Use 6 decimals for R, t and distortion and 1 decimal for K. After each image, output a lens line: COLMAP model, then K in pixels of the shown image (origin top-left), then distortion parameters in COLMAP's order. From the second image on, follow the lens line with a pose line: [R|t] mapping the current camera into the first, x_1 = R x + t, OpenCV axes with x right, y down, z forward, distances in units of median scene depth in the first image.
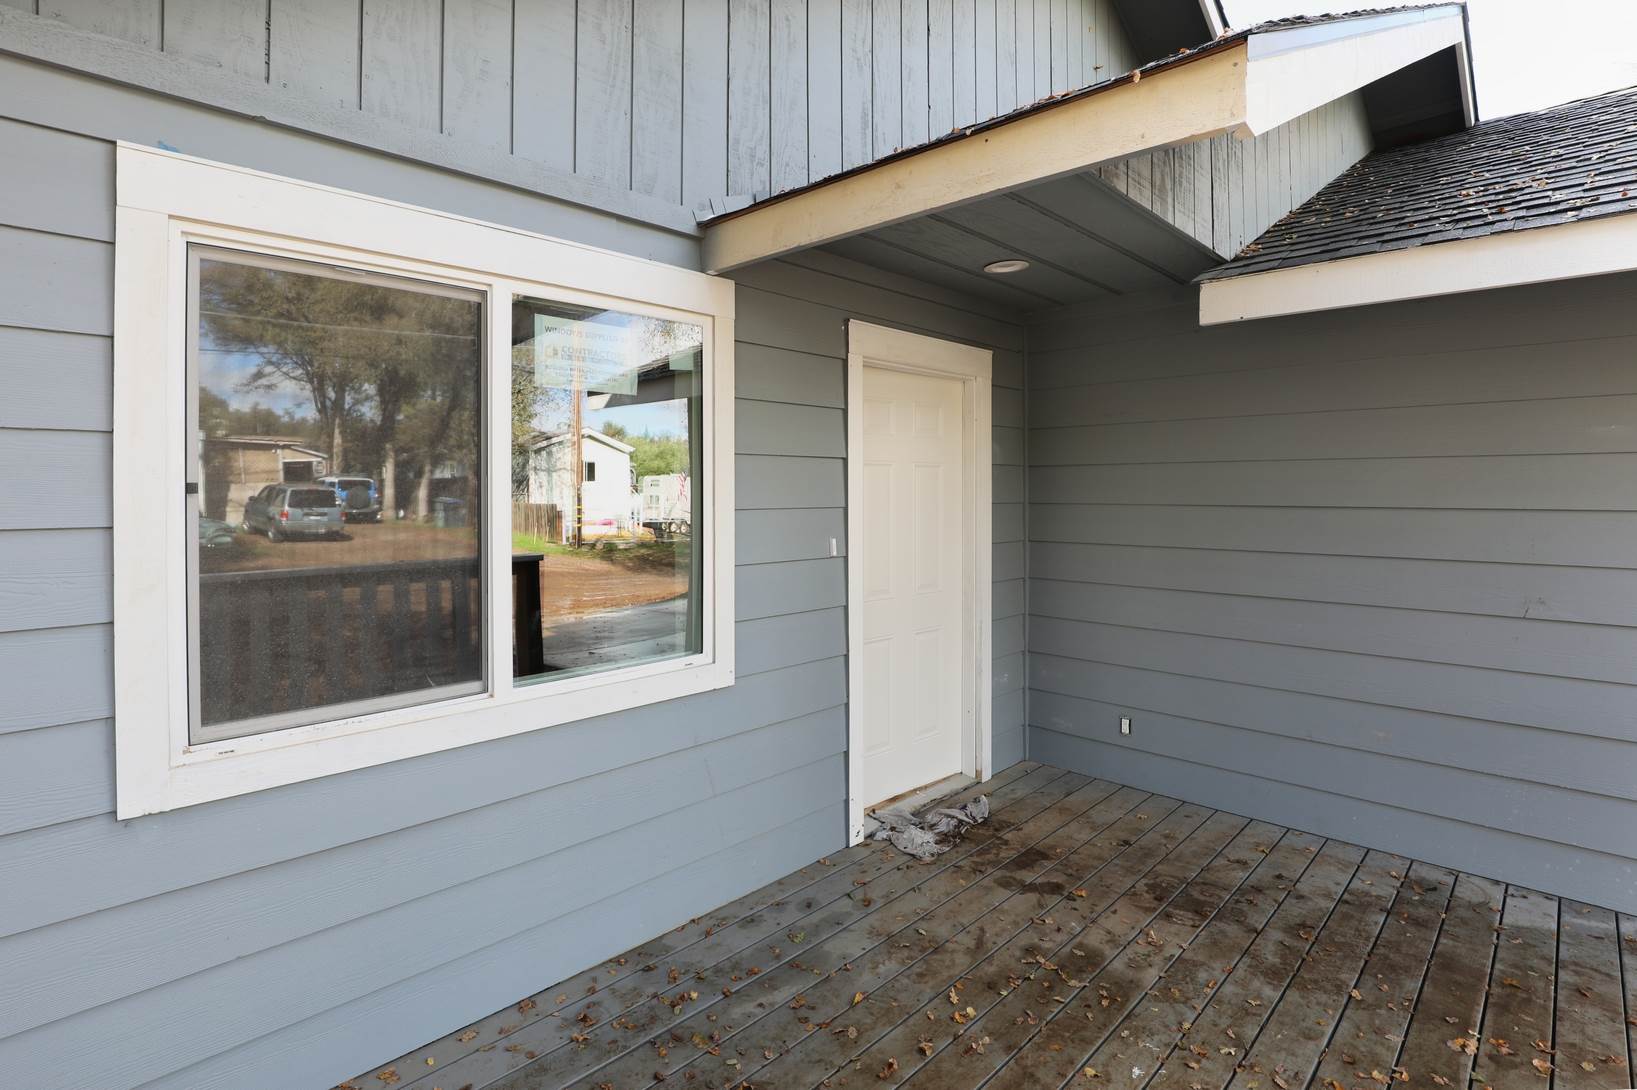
lens RADIAL K [[789.2, 0, 825.0], [0, 789.2, 497.1], [0, 0, 1]] dist [-0.031346, -0.000500]
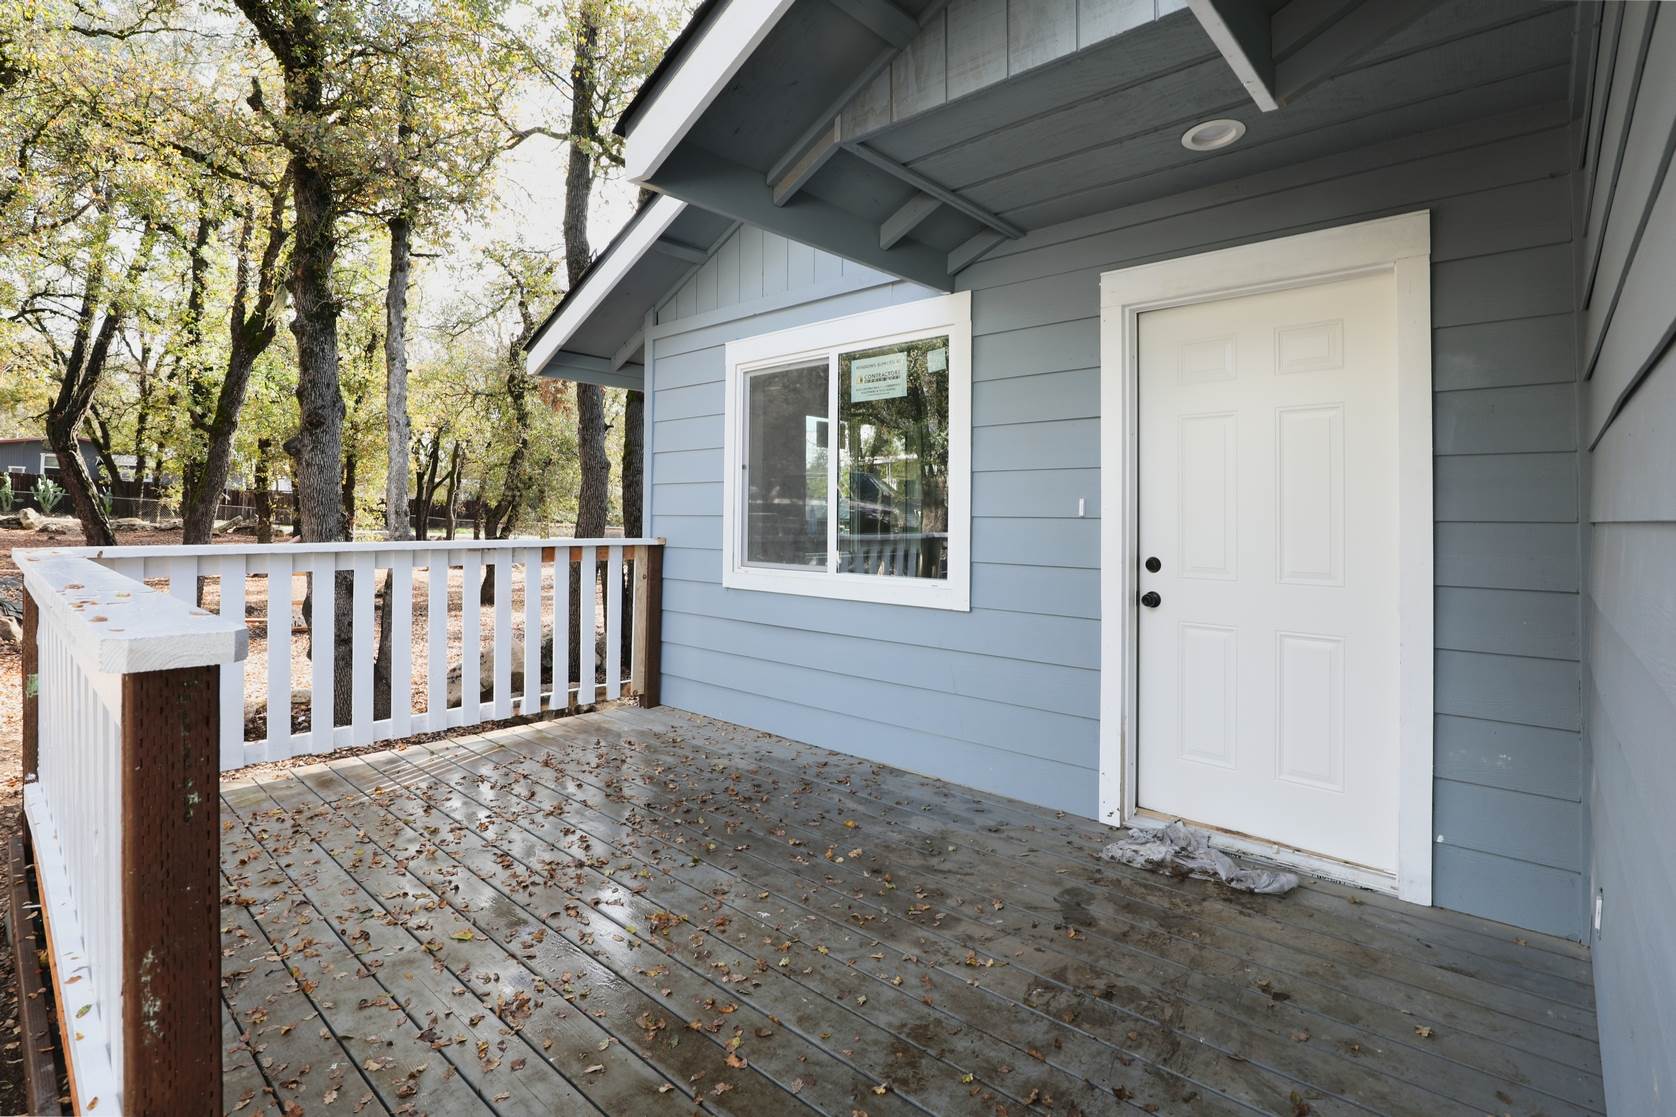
lens RADIAL K [[808.0, 0, 844.7], [0, 808.0, 509.5], [0, 0, 1]] dist [-0.031346, -0.000500]
pose [[0.050811, -0.003358, -0.998703, 1.160707], [-0.013704, 0.999898, -0.004059, 0.083948], [0.998614, 0.013892, 0.050760, 0.737575]]
